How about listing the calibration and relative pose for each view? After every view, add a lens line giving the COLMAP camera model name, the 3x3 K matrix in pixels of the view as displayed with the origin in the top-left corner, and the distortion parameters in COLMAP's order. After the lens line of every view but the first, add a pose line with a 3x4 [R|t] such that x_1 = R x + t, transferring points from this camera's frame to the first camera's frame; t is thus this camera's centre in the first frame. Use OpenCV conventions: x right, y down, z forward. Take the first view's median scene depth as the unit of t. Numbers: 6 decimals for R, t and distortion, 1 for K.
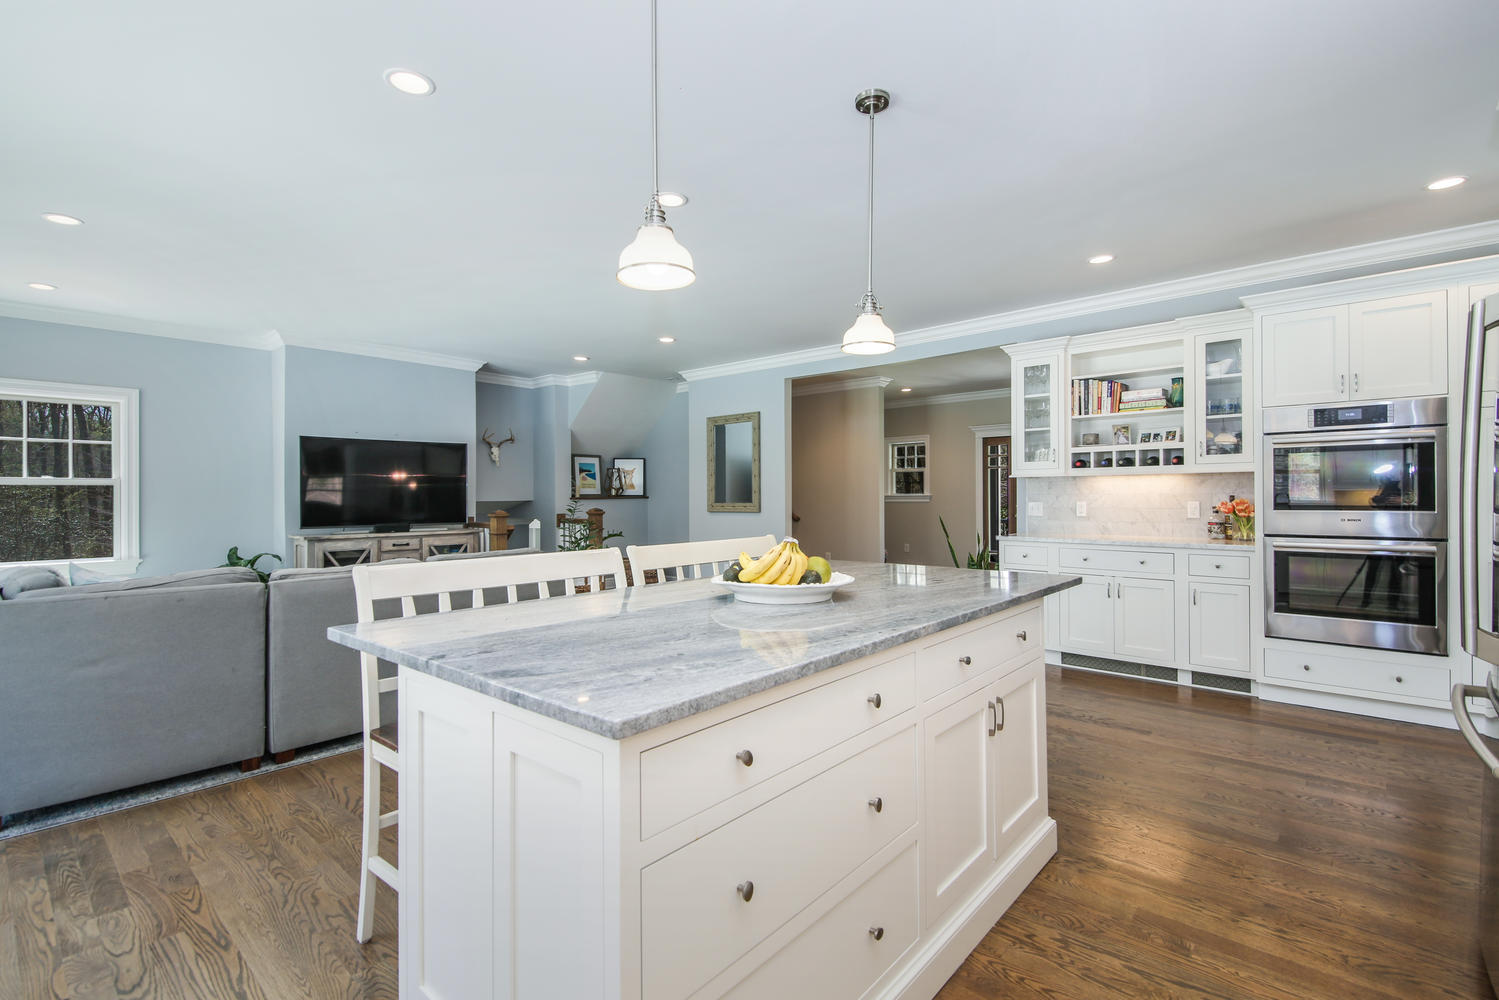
lens RADIAL K [[674.8, 0, 760.8], [0, 674.8, 499.4], [0, 0, 1]] dist [0.006765, -0.003043]
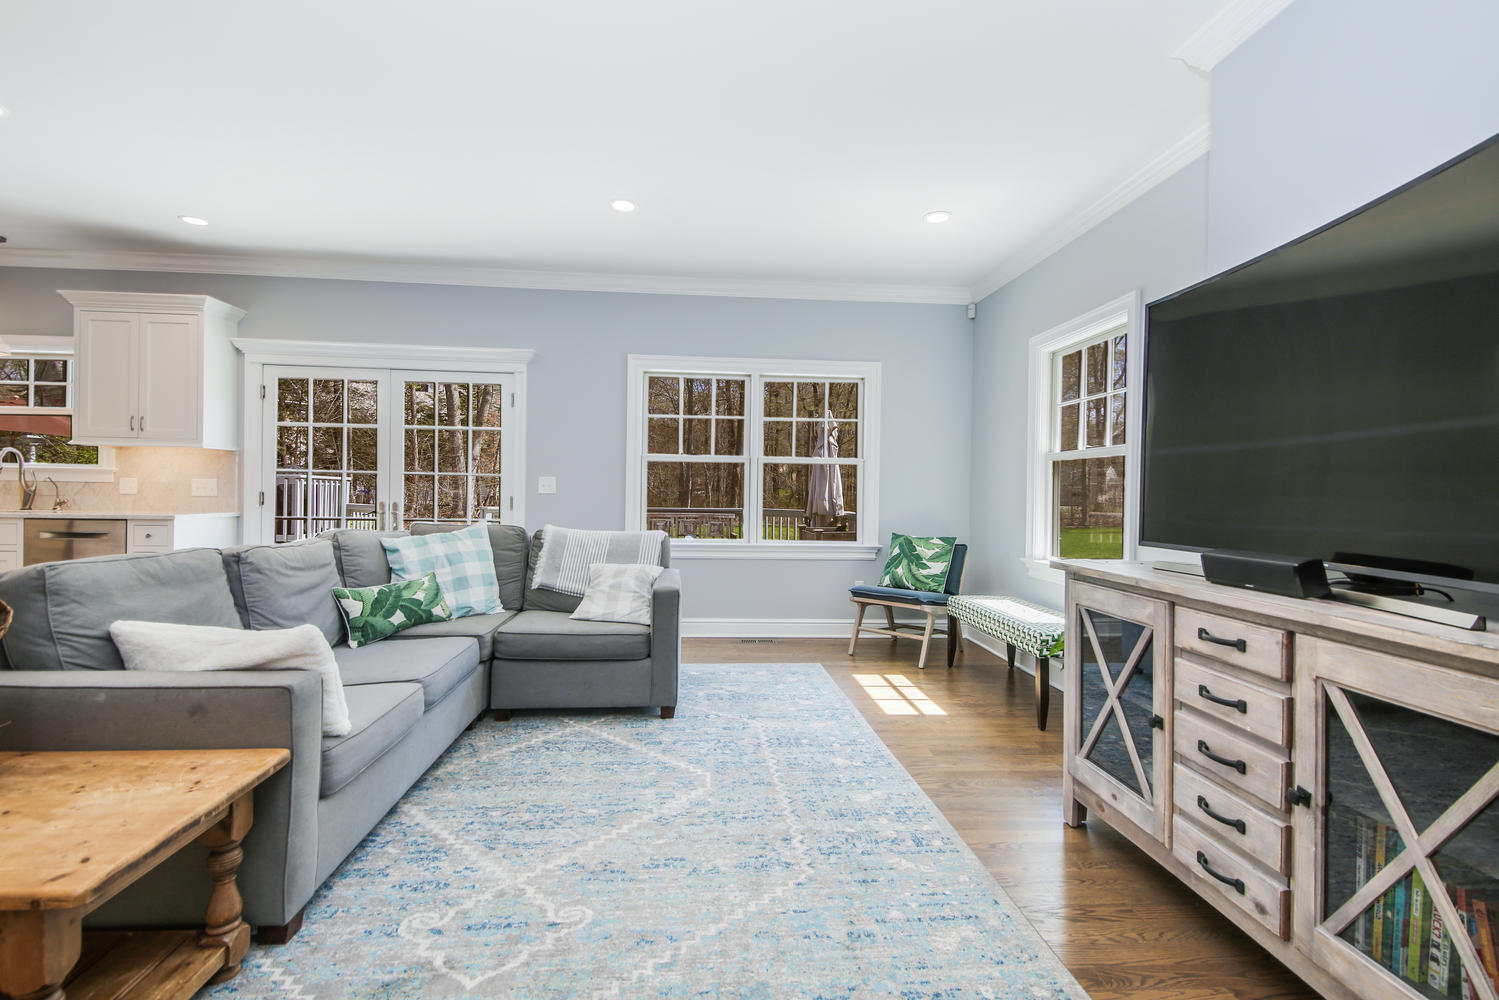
lens RADIAL K [[697.4, 0, 752.7], [0, 697.4, 477.6], [0, 0, 1]] dist [0.019069, -0.006405]
pose [[-0.697021, -0.012893, -0.716934, -0.205961], [-0.007595, 0.999915, -0.010599, 0.007444], [0.717010, -0.001943, -0.697060, 1.078491]]
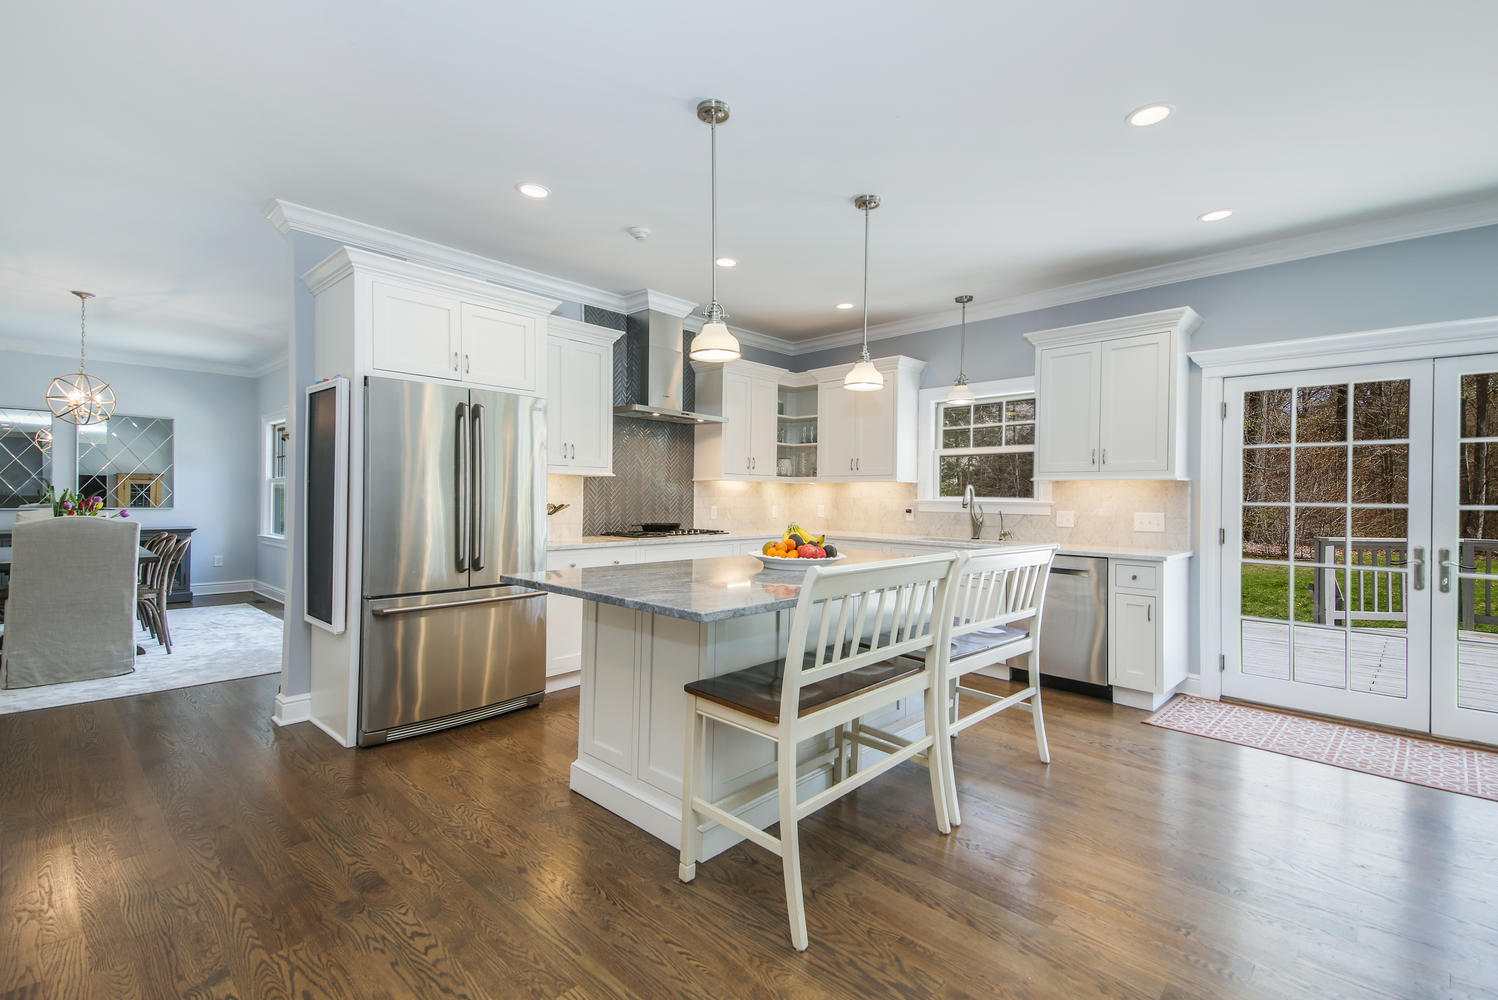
lens RADIAL K [[674.3, 0, 737.3], [0, 674.3, 484.9], [0, 0, 1]] dist [0.006765, -0.003043]
pose [[-0.997856, 0.002755, 0.065397, 0.038816], [0.001479, 0.999808, -0.019555, -0.010975], [-0.065439, -0.019416, -0.997668, 0.800775]]
